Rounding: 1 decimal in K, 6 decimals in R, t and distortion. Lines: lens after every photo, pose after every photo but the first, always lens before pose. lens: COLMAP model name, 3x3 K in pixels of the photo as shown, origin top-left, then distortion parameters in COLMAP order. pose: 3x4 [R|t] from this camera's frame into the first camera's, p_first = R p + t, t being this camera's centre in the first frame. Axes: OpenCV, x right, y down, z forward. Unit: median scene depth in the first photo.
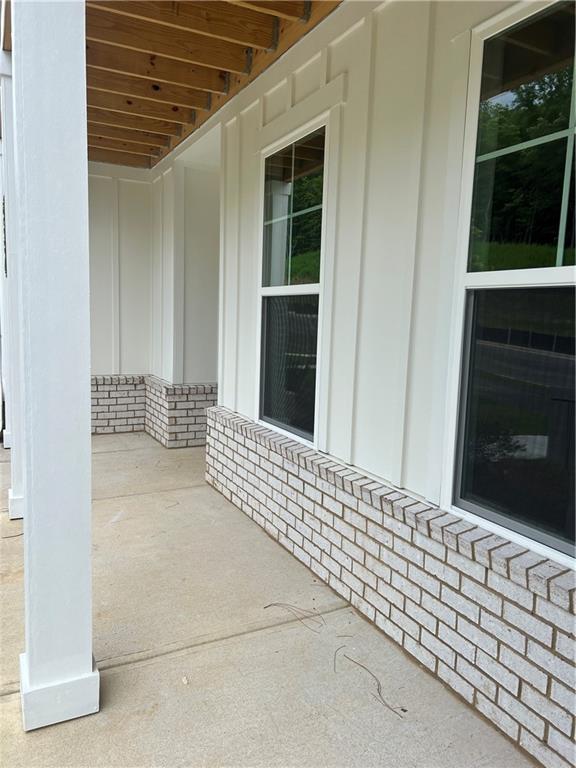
lens RADIAL K [[577.0, 0, 287.4], [0, 577.0, 388.4], [0, 0, 1]] dist [0.068208, -0.075087]
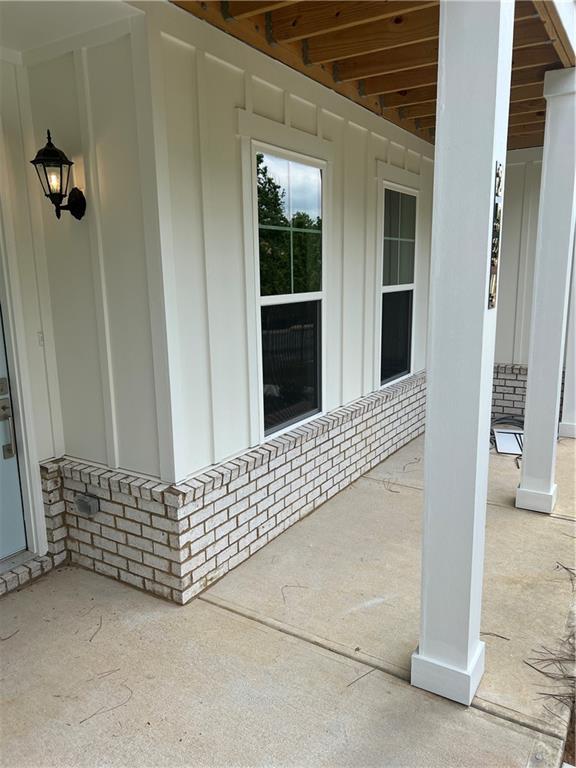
lens RADIAL K [[577.0, 0, 287.2], [0, 577.0, 384.3], [0, 0, 1]] dist [0.068208, -0.075087]
pose [[-0.516117, -0.170299, 0.839417, -1.034769], [0.131592, 0.952633, 0.274178, -0.344502], [-0.846349, 0.251968, -0.469261, 1.703389]]
